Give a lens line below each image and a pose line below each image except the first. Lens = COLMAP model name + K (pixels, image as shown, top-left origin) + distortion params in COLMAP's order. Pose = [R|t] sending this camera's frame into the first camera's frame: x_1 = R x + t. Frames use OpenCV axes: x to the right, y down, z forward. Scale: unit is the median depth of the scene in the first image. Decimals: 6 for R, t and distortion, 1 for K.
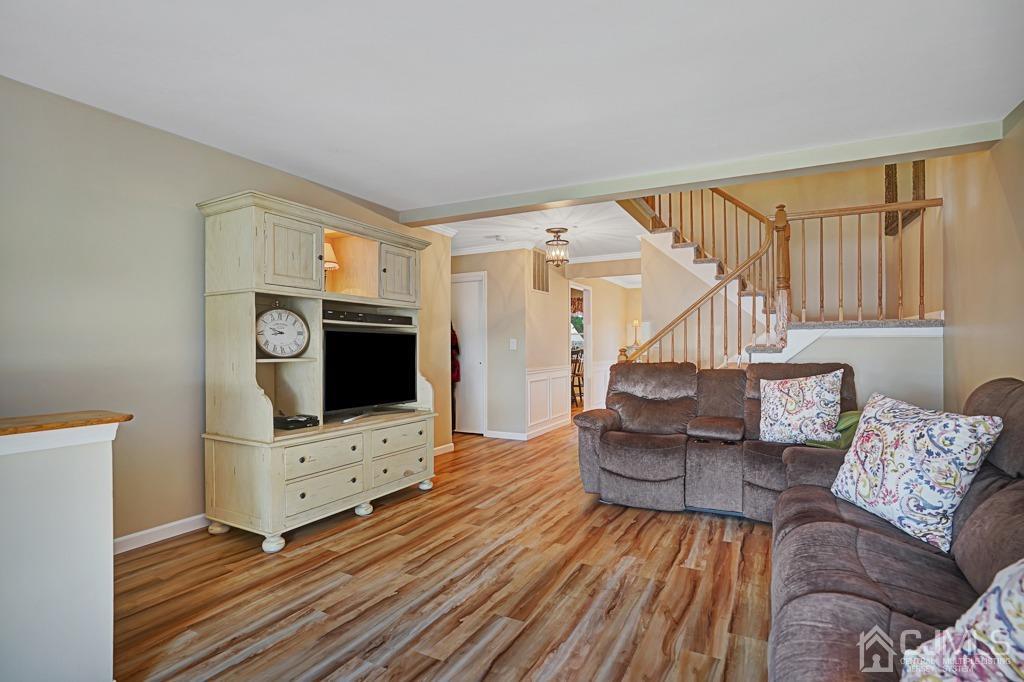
lens RADIAL K [[495.3, 0, 504.9], [0, 495.3, 348.5], [0, 0, 1]] dist [-0.043520, 0.017424]
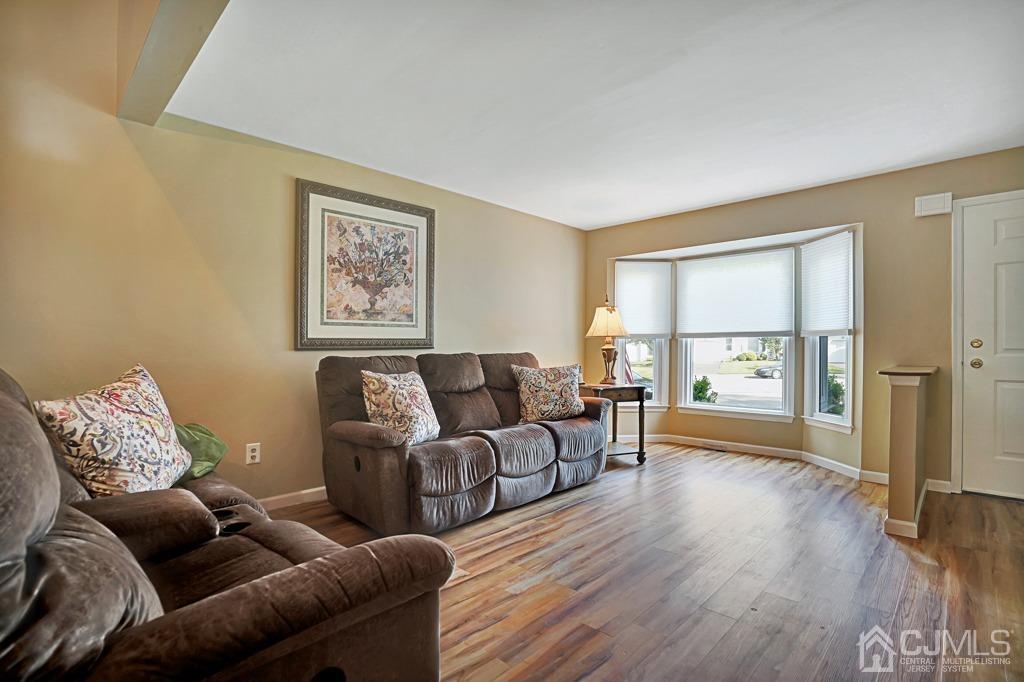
lens RADIAL K [[495.3, 0, 509.1], [0, 495.3, 343.4], [0, 0, 1]] dist [-0.043520, 0.017424]
pose [[-0.964406, 0.001756, 0.264420, 0.051162], [-0.001156, 0.999940, -0.010856, 0.031285], [-0.264424, -0.010775, -0.964346, 1.973577]]
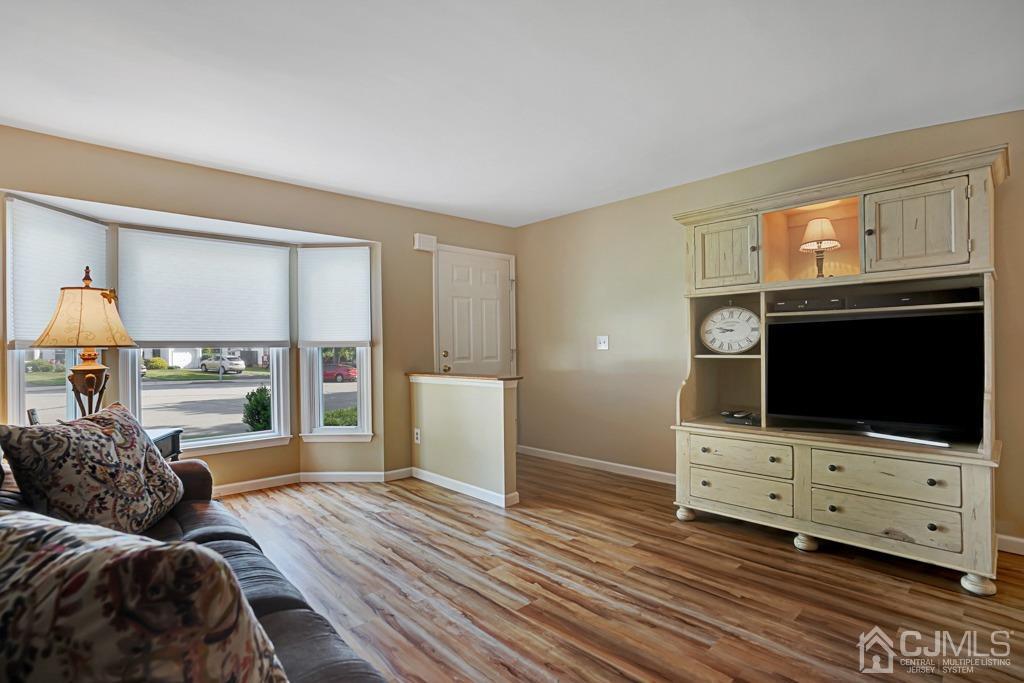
lens RADIAL K [[495.3, 0, 515.9], [0, 495.3, 348.2], [0, 0, 1]] dist [-0.043520, 0.017424]
pose [[-0.311151, 0.001661, -0.950359, 0.864940], [0.015257, 0.999878, -0.003248, 0.003565], [0.950238, -0.015510, -0.311138, 1.119270]]
